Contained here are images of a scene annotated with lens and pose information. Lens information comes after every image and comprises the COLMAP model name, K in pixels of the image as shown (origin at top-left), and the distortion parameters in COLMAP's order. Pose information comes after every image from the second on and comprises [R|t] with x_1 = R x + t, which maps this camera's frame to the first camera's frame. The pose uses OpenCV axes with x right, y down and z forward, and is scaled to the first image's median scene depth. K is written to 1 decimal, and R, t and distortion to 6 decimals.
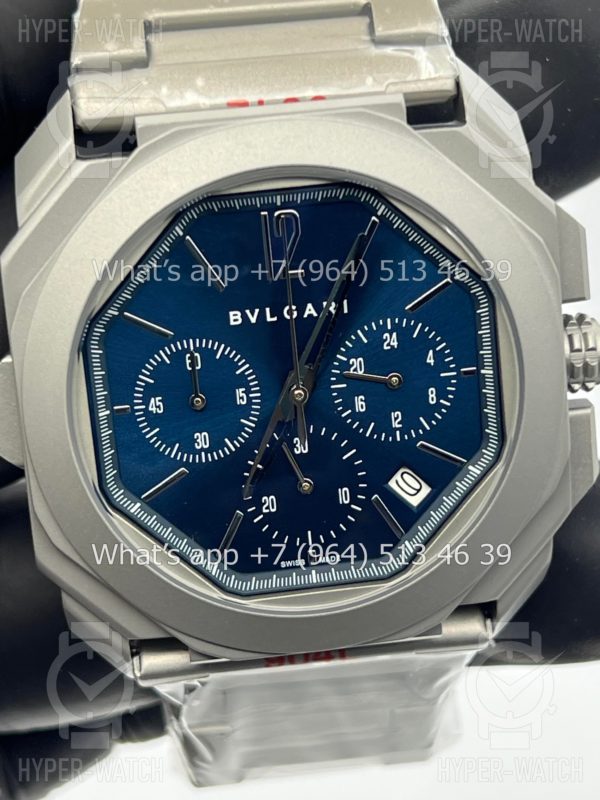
lens RADIAL K [[1942.6, 0, 303.7], [0, 1942.6, 403.1], [0, 0, 1]] dist [0.191591, 0.000000]
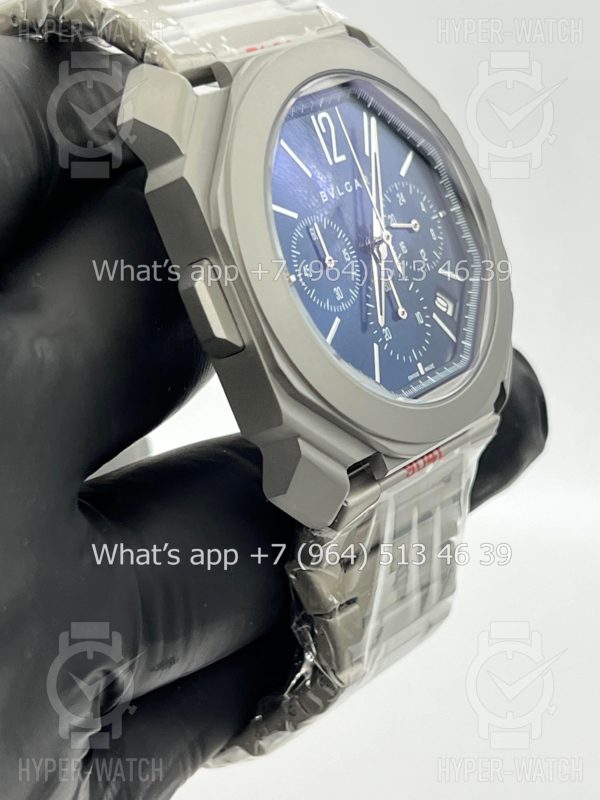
lens RADIAL K [[1942.6, 0, 297.9], [0, 1942.6, 398.2], [0, 0, 1]] dist [0.191591, 0.000000]
pose [[0.682619, -0.233503, 0.692465, -0.956335], [0.448875, 0.881724, -0.145171, 0.249652], [-0.576665, 0.409927, 0.706695, 0.153170]]
